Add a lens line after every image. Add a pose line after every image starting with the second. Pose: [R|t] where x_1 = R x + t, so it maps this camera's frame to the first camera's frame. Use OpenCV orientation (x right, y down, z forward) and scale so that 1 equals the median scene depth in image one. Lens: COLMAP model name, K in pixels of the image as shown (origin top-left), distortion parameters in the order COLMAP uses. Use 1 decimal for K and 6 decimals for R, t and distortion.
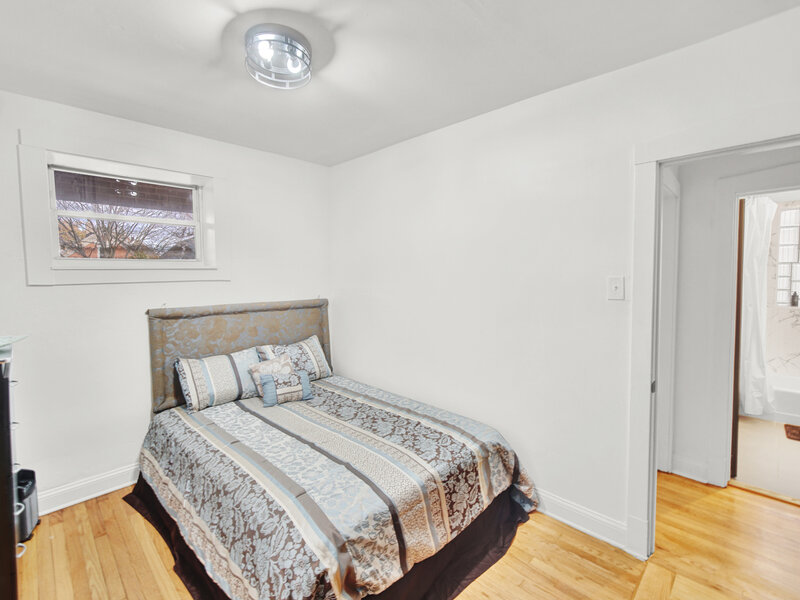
lens RADIAL K [[368.4, 0, 401.9], [0, 368.4, 296.3], [0, 0, 1]] dist [-0.004904, -0.000622]
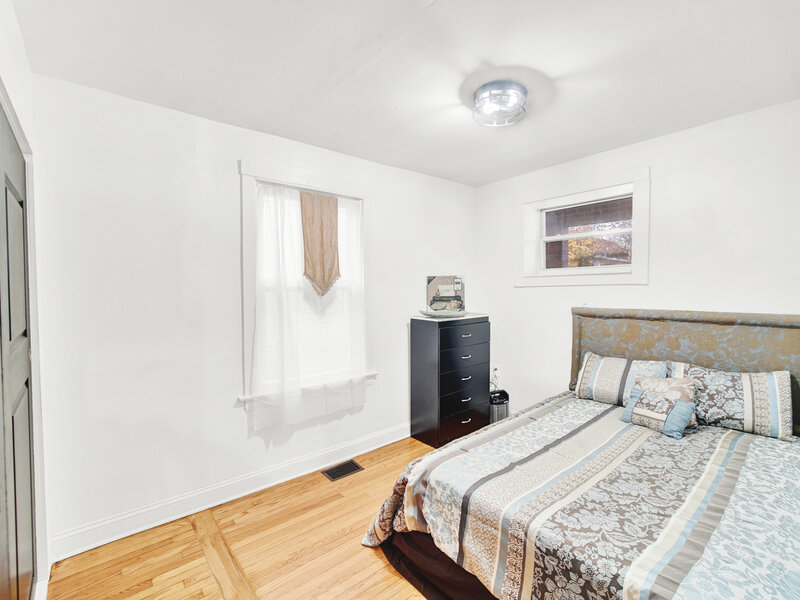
lens RADIAL K [[368.4, 0, 400.6], [0, 368.4, 297.8], [0, 0, 1]] dist [-0.004904, -0.000622]
pose [[-0.097419, 0.041355, -0.994384, 0.657421], [-0.042952, 0.998031, 0.045714, -0.030442], [0.994316, 0.047164, -0.095450, 0.567186]]
